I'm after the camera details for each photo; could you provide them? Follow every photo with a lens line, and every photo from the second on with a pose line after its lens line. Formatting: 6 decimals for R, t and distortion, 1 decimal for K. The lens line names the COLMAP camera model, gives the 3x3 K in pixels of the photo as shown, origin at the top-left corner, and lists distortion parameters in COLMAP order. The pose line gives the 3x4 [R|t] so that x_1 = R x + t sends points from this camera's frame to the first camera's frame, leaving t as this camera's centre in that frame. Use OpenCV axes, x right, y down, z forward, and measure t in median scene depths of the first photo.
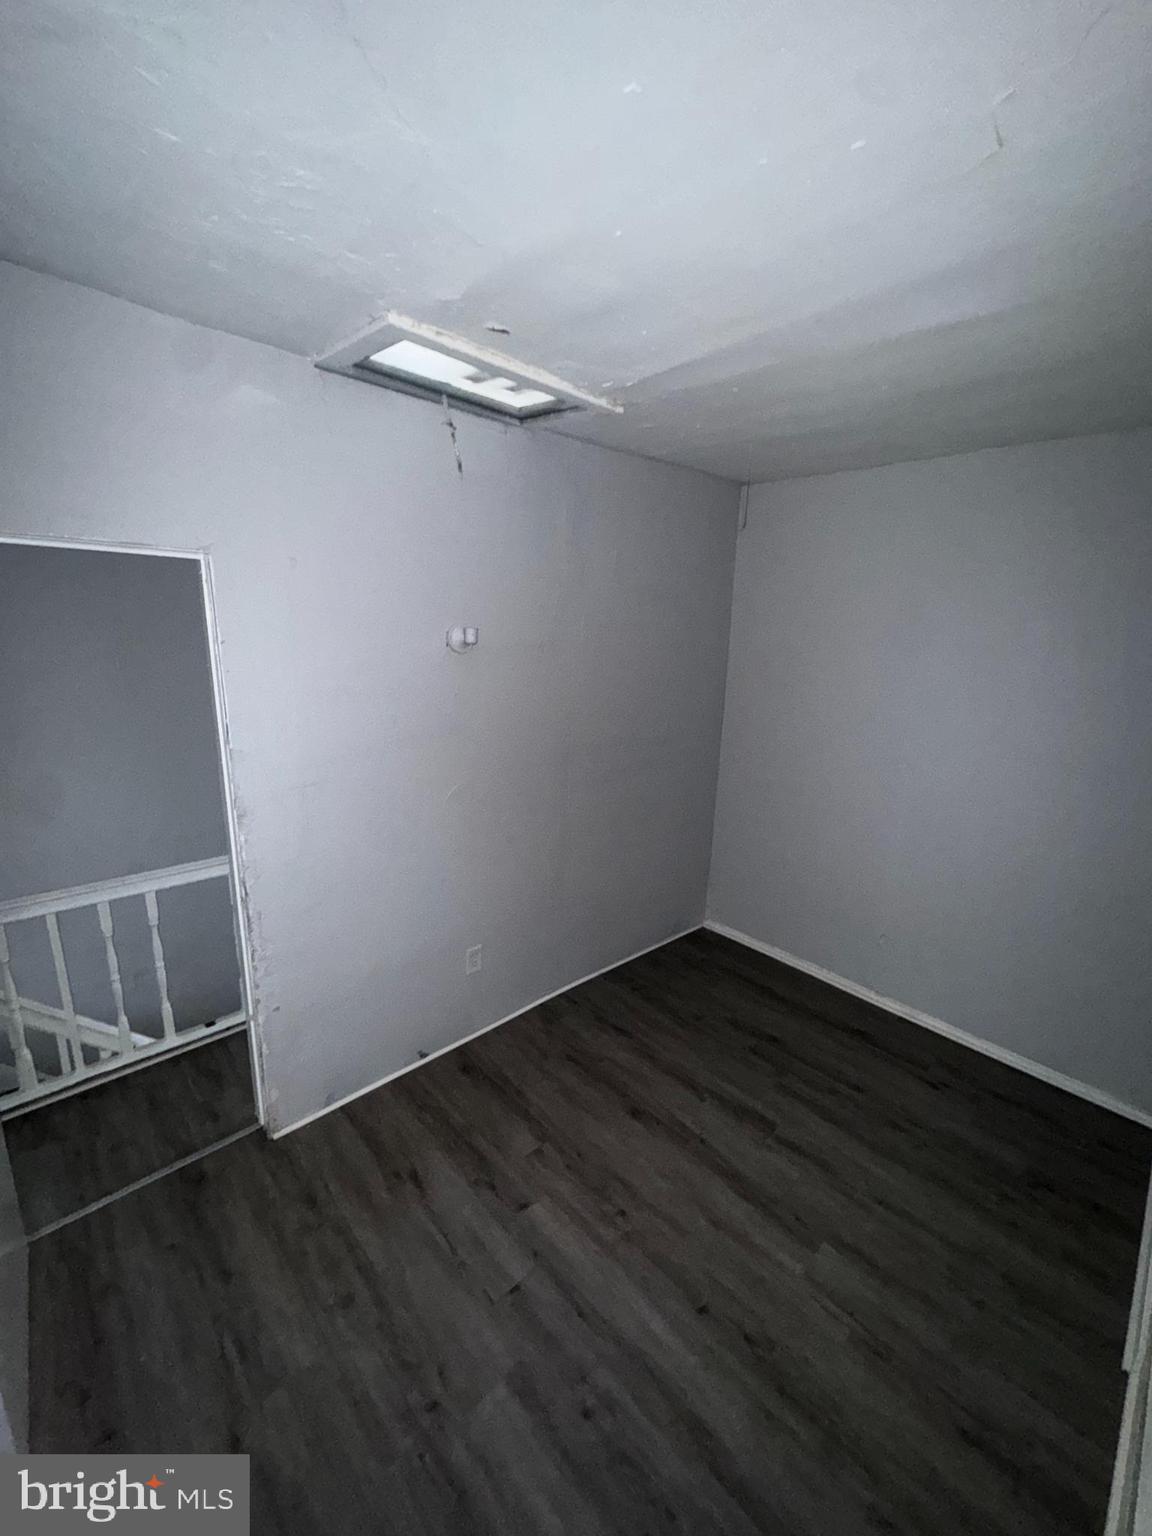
lens RADIAL K [[614.0, 0, 576.2], [0, 614.0, 769.1], [0, 0, 1]] dist [-0.003521, 0.000213]
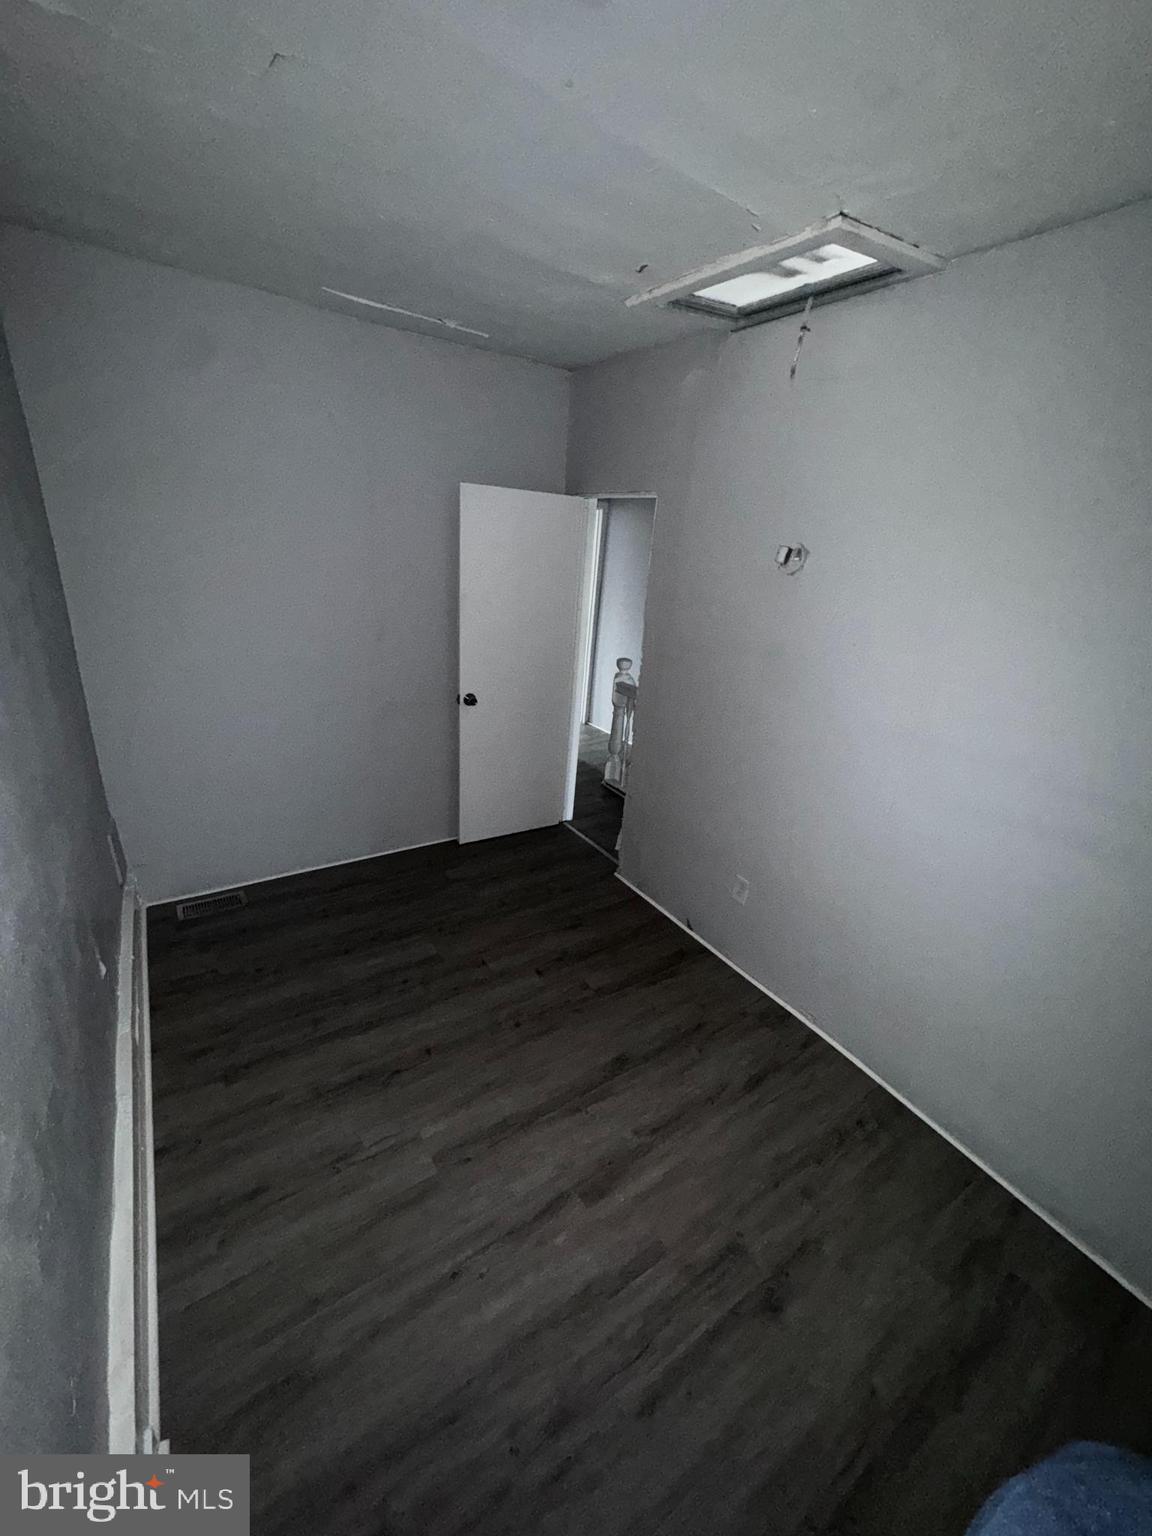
lens RADIAL K [[614.0, 0, 575.5], [0, 614.0, 771.8], [0, 0, 1]] dist [-0.003521, 0.000213]
pose [[-0.173192, 0.311174, -0.934438, 0.936988], [-0.302710, 0.886032, 0.351160, -0.162360], [0.937214, 0.343682, -0.059258, 0.916245]]
